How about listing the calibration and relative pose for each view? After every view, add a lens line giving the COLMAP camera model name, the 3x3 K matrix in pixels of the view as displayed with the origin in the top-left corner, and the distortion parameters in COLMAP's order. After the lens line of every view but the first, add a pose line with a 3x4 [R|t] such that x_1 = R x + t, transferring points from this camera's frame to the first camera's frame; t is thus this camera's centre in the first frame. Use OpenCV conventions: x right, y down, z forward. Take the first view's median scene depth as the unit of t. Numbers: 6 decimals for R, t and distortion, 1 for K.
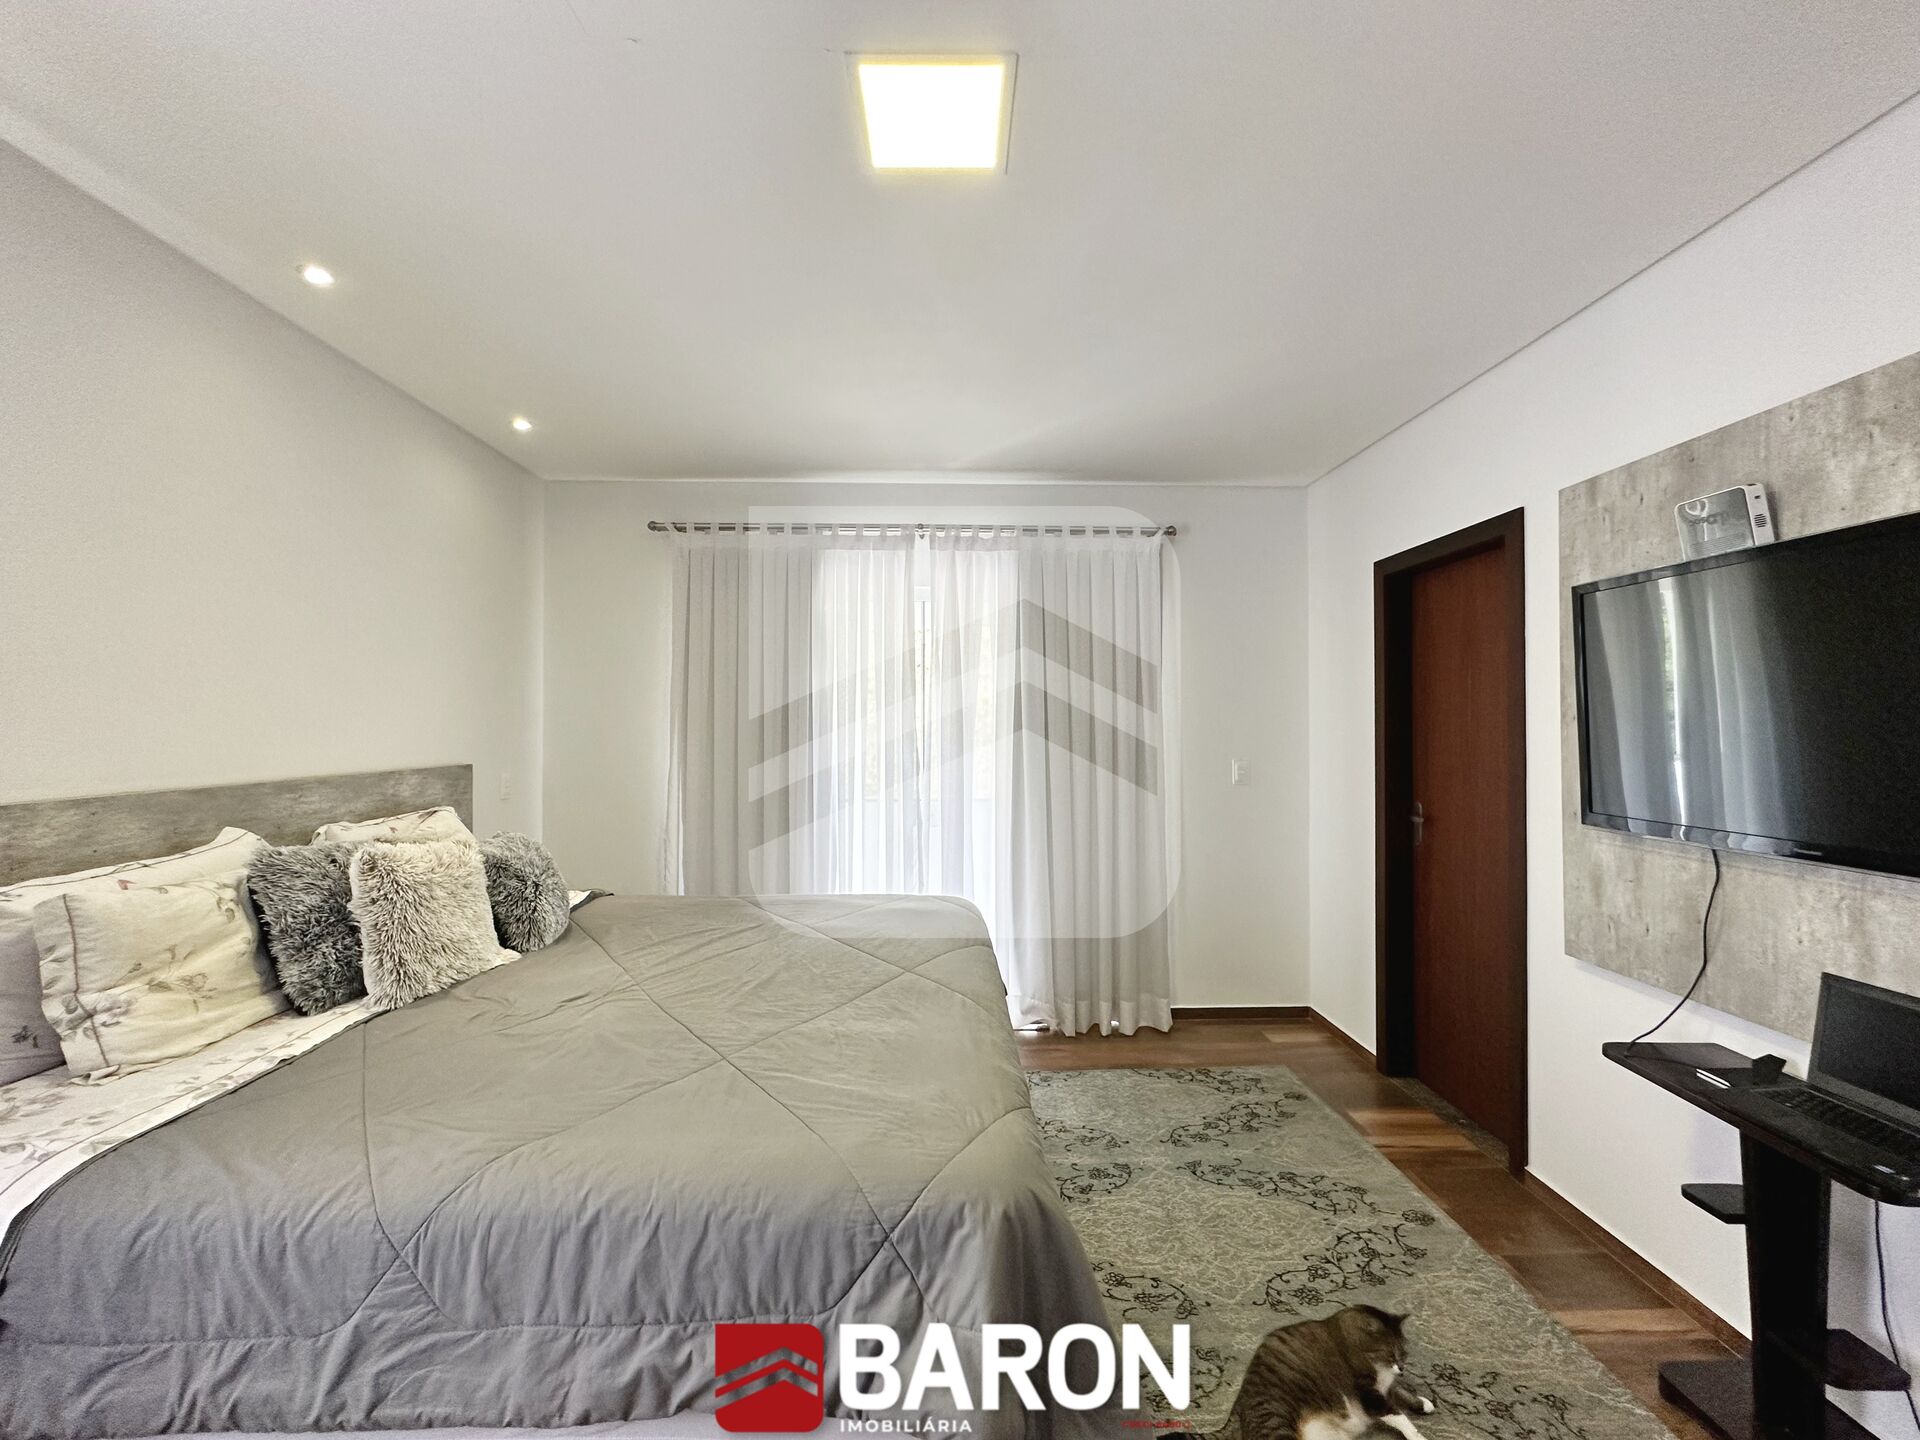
lens RADIAL K [[768.6, 0, 956.2], [0, 768.6, 718.2], [0, 0, 1]] dist [-0.001971, 0.000230]
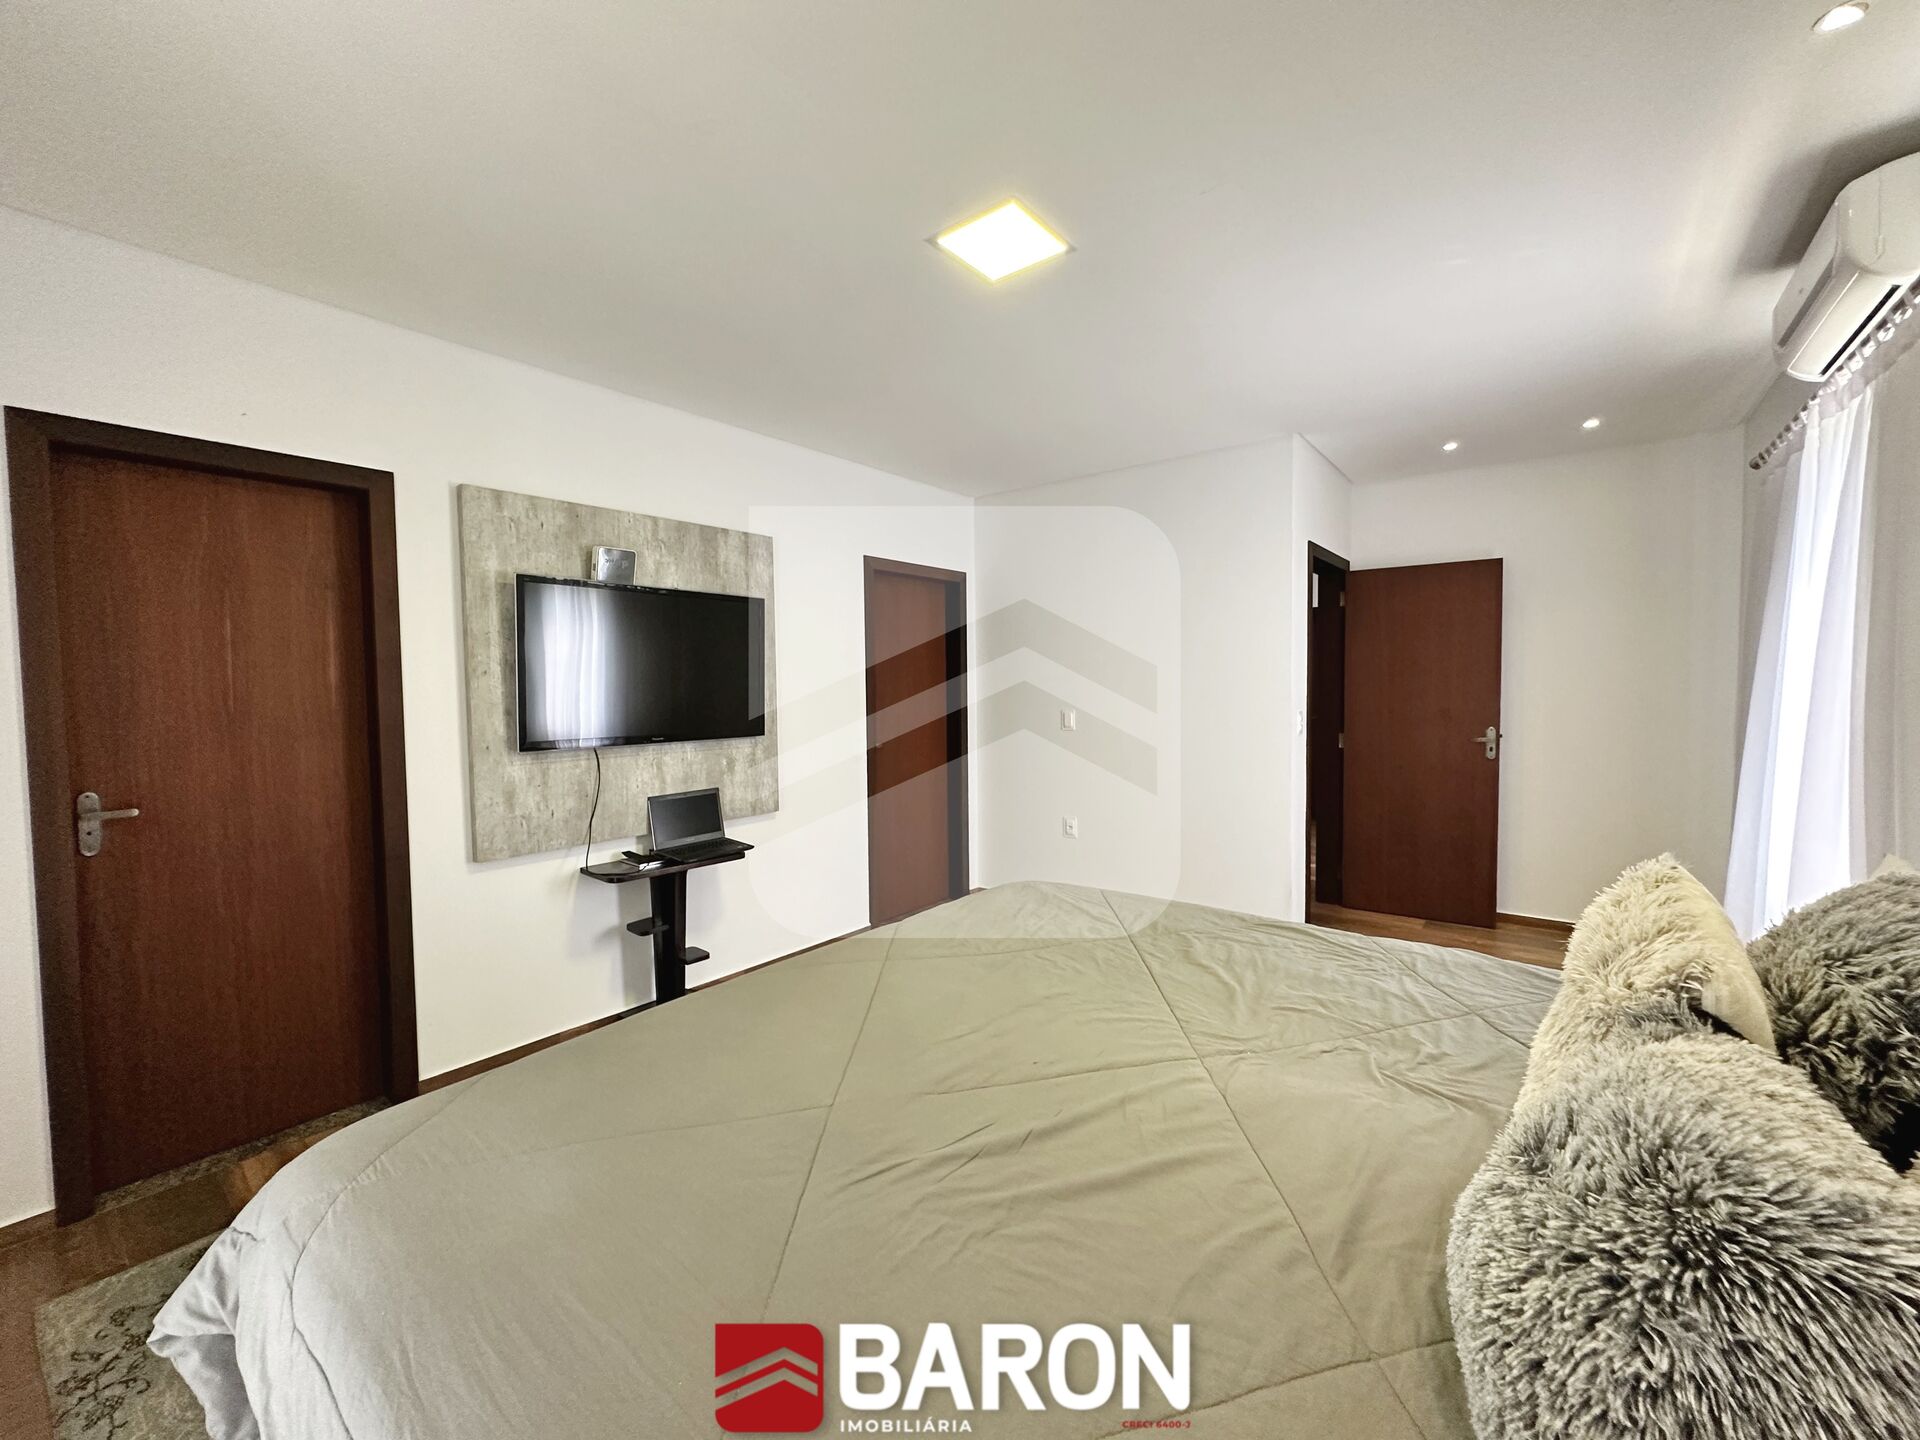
lens RADIAL K [[768.6, 0, 956.2], [0, 768.6, 718.2], [0, 0, 1]] dist [-0.001971, 0.000230]
pose [[-0.766734, -0.022908, 0.641556, -0.712642], [0.002724, 0.999238, 0.038935, 0.032067], [-0.641959, 0.031600, -0.766087, 1.732096]]
